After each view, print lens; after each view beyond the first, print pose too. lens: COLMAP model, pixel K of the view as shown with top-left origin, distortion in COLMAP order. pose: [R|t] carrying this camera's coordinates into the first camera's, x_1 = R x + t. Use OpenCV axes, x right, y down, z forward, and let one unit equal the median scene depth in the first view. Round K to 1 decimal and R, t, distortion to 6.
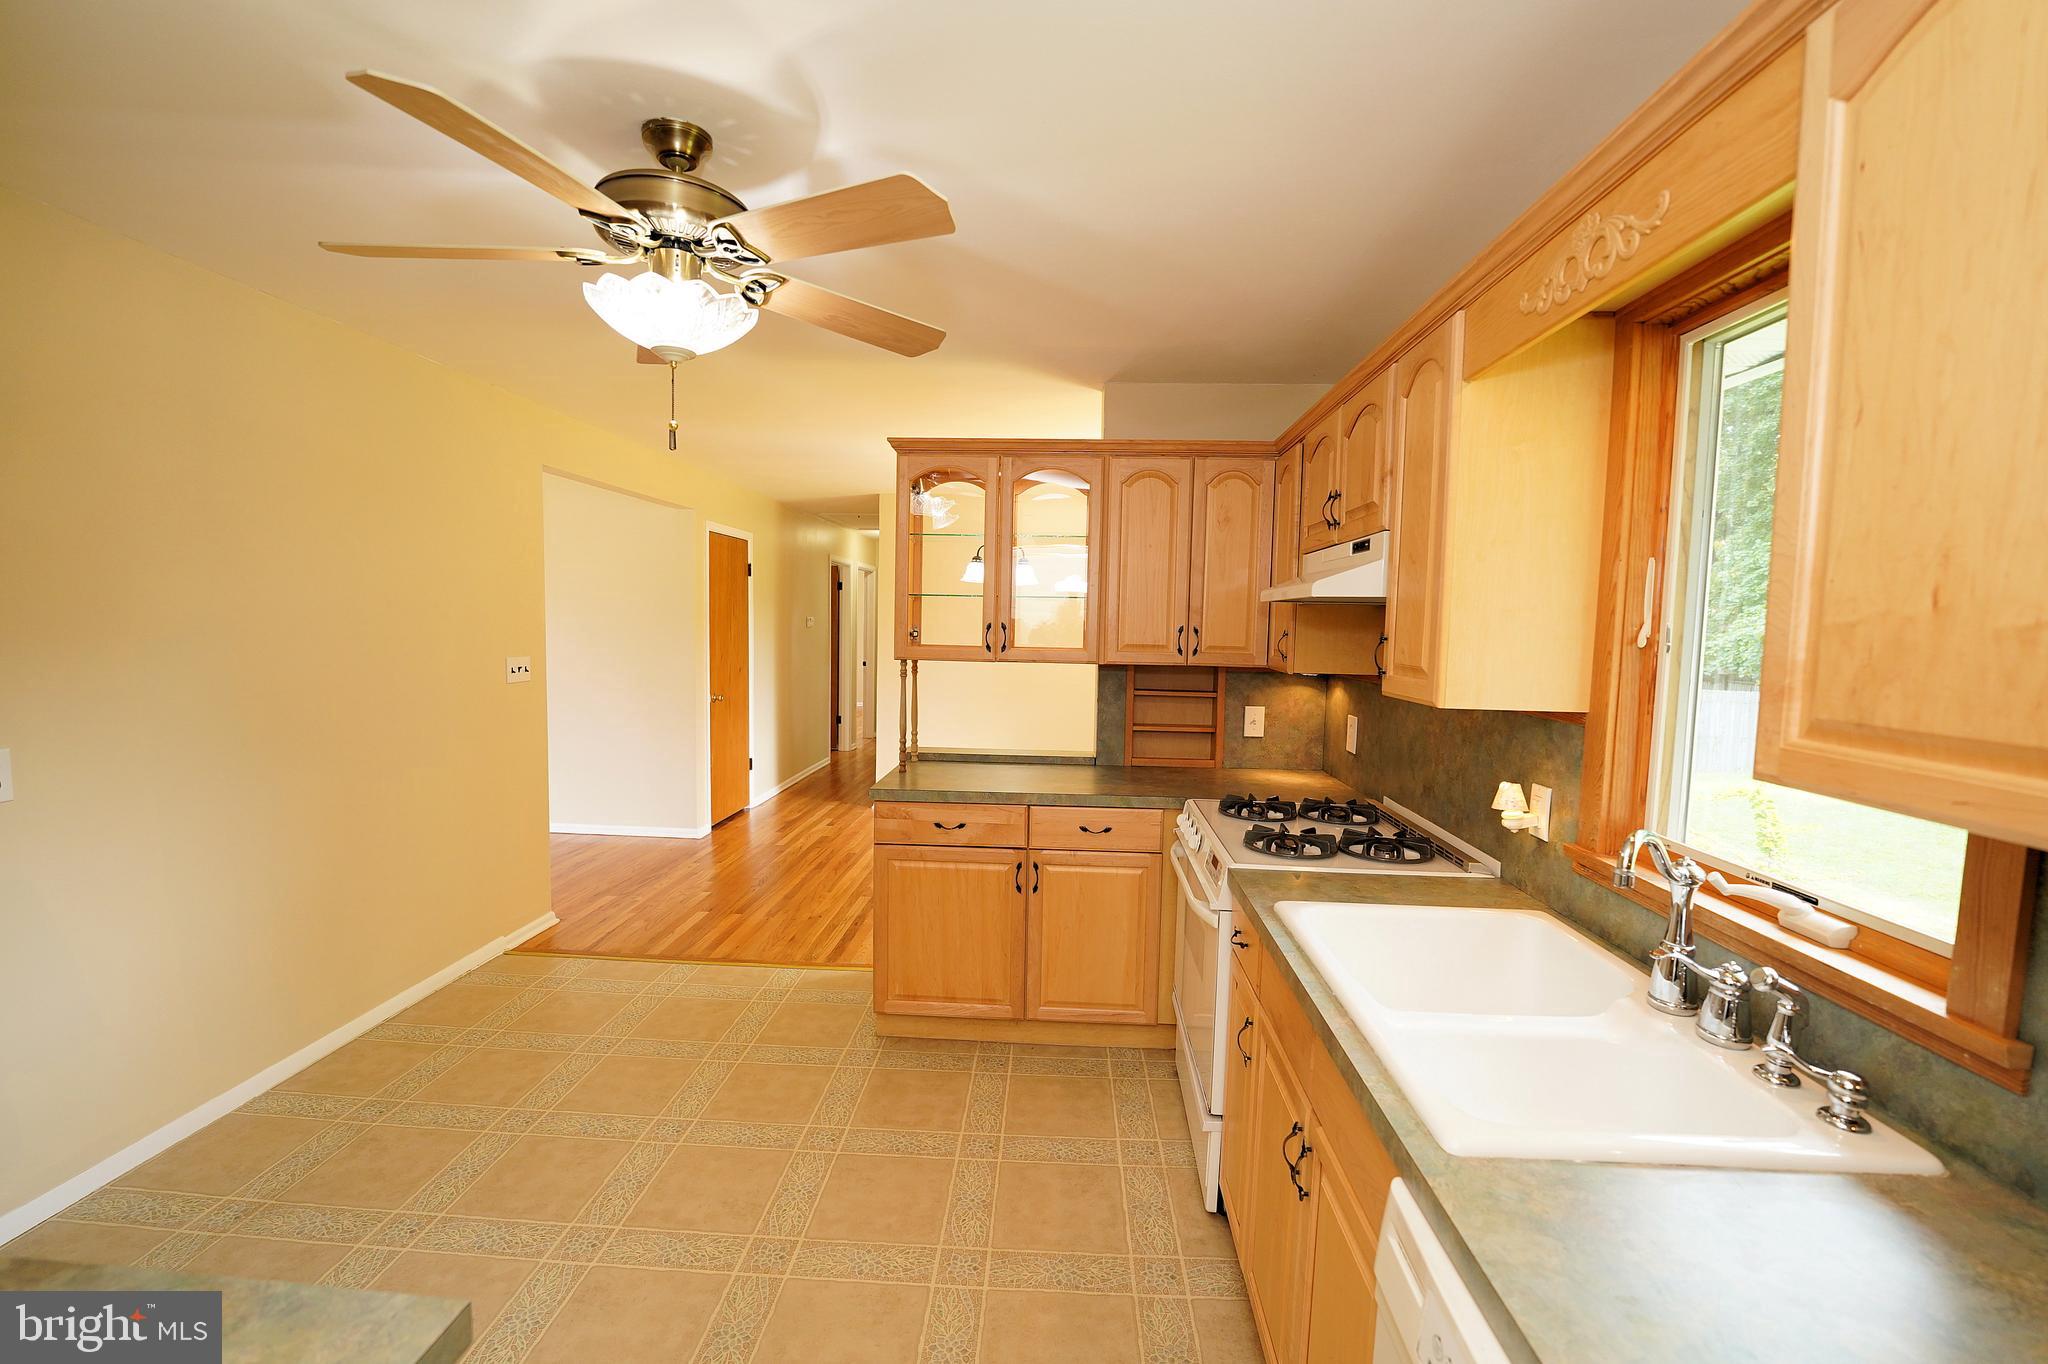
lens RADIAL K [[855.3, 0, 1024.0], [0, 855.3, 682.0], [0, 0, 1]] dist [-0.026421, 0.000172]
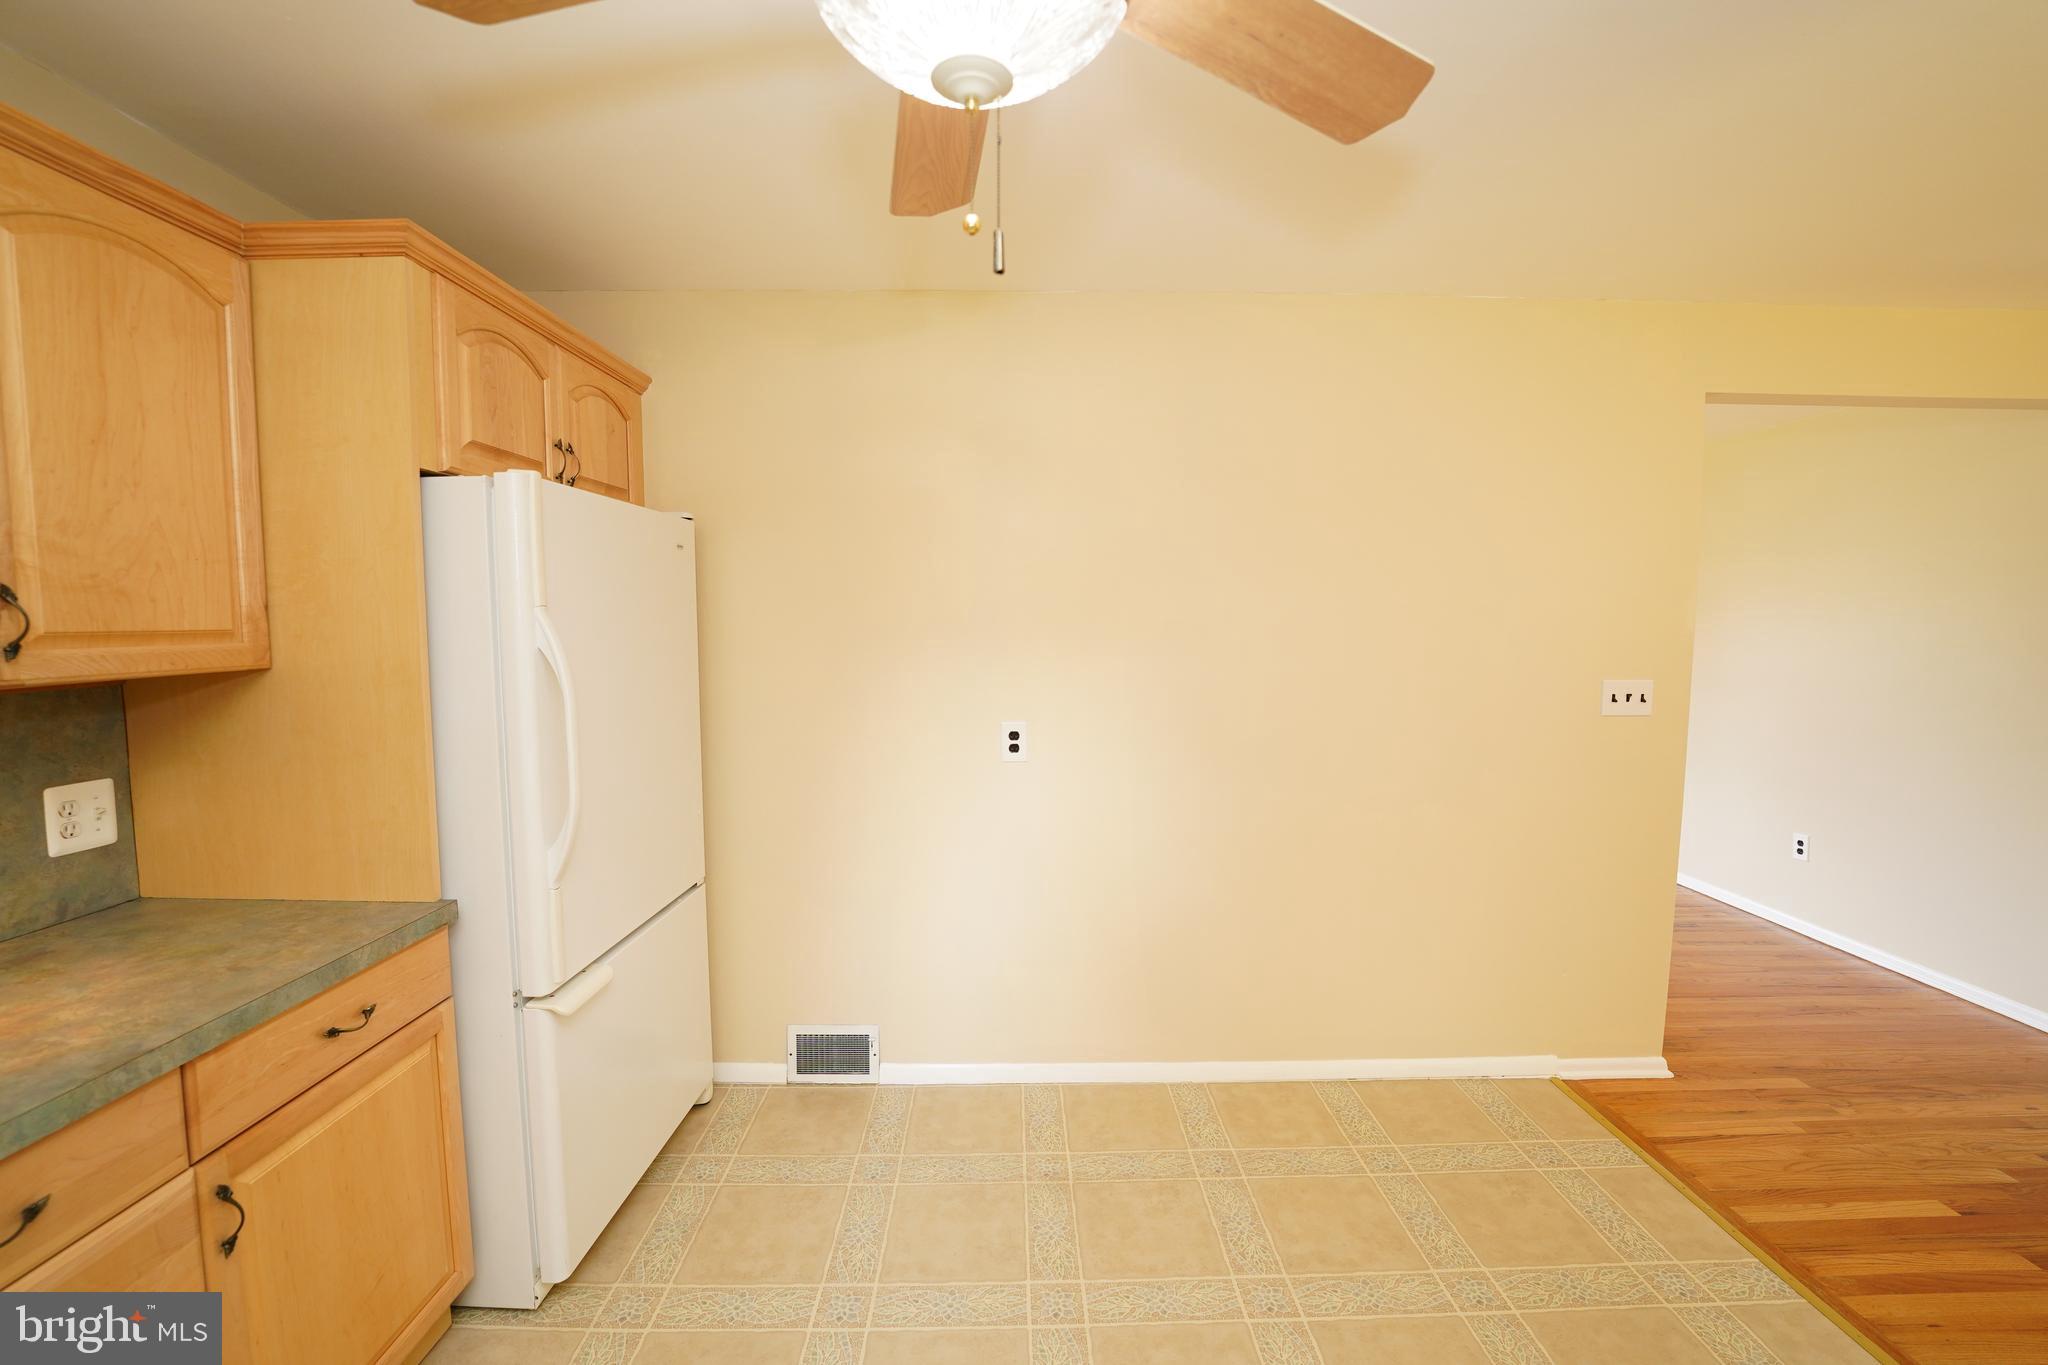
lens RADIAL K [[840.0, 0, 1020.2], [0, 840.0, 677.8], [0, 0, 1]] dist [-0.019575, 0.000785]
pose [[0.068751, 0.048606, -0.996449, 0.063644], [-0.072878, 0.996389, 0.043574, -0.028471], [0.994968, 0.069623, 0.072045, 0.516200]]
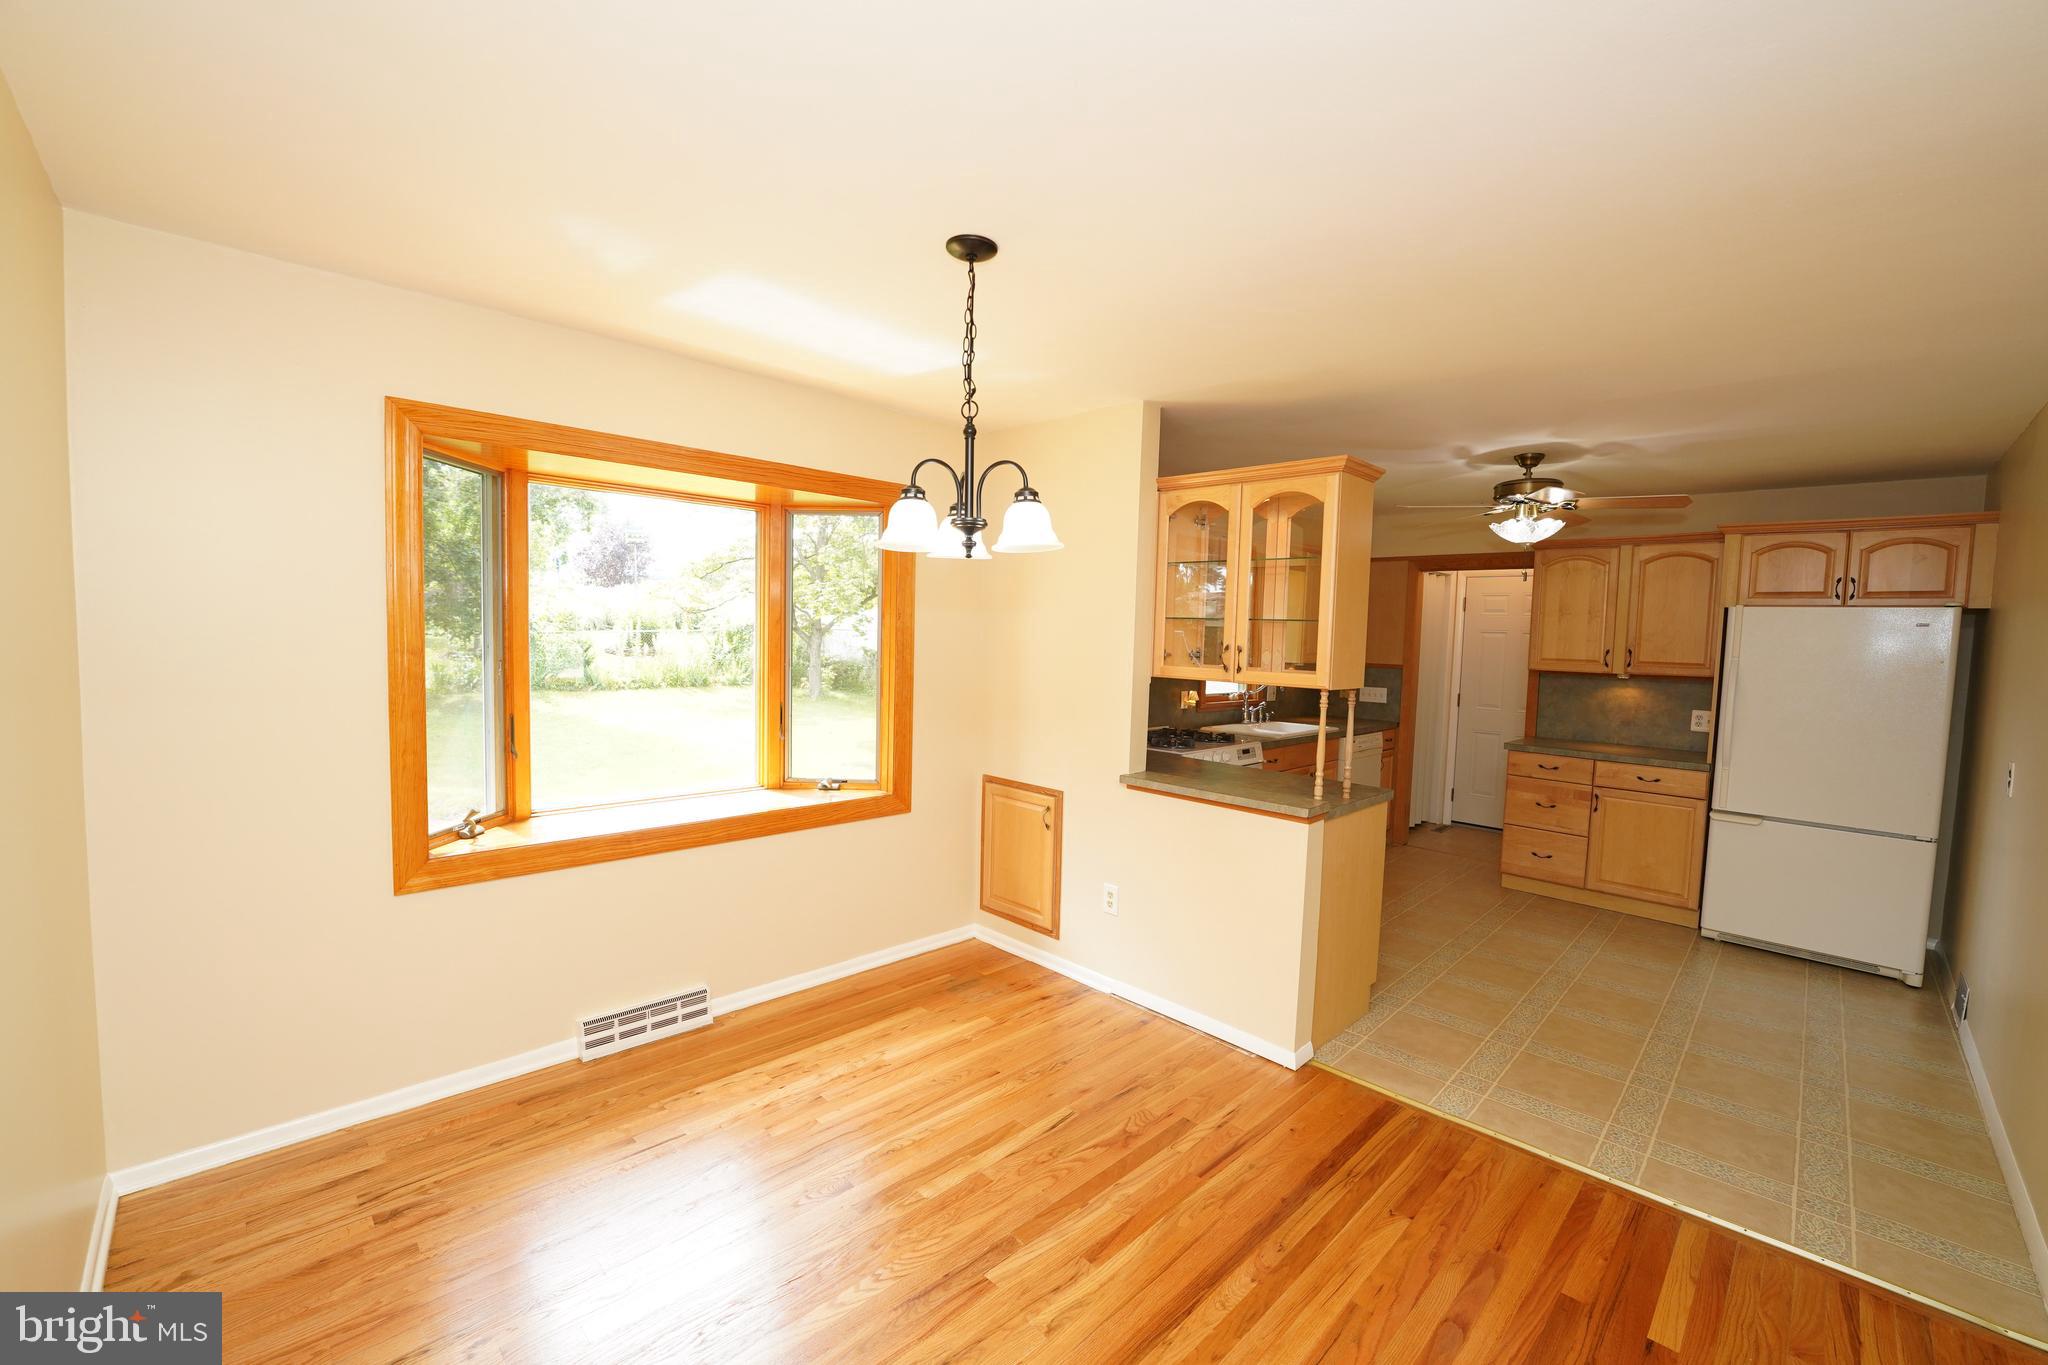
lens RADIAL K [[834.5, 0, 1024.5], [0, 834.5, 685.4], [0, 0, 1]] dist [-0.029653, 0.003017]
pose [[-0.742754, -0.087497, 0.663823, -0.489674], [0.002210, 0.991099, 0.133107, -0.155574], [-0.669561, 0.100333, -0.735949, 1.928105]]
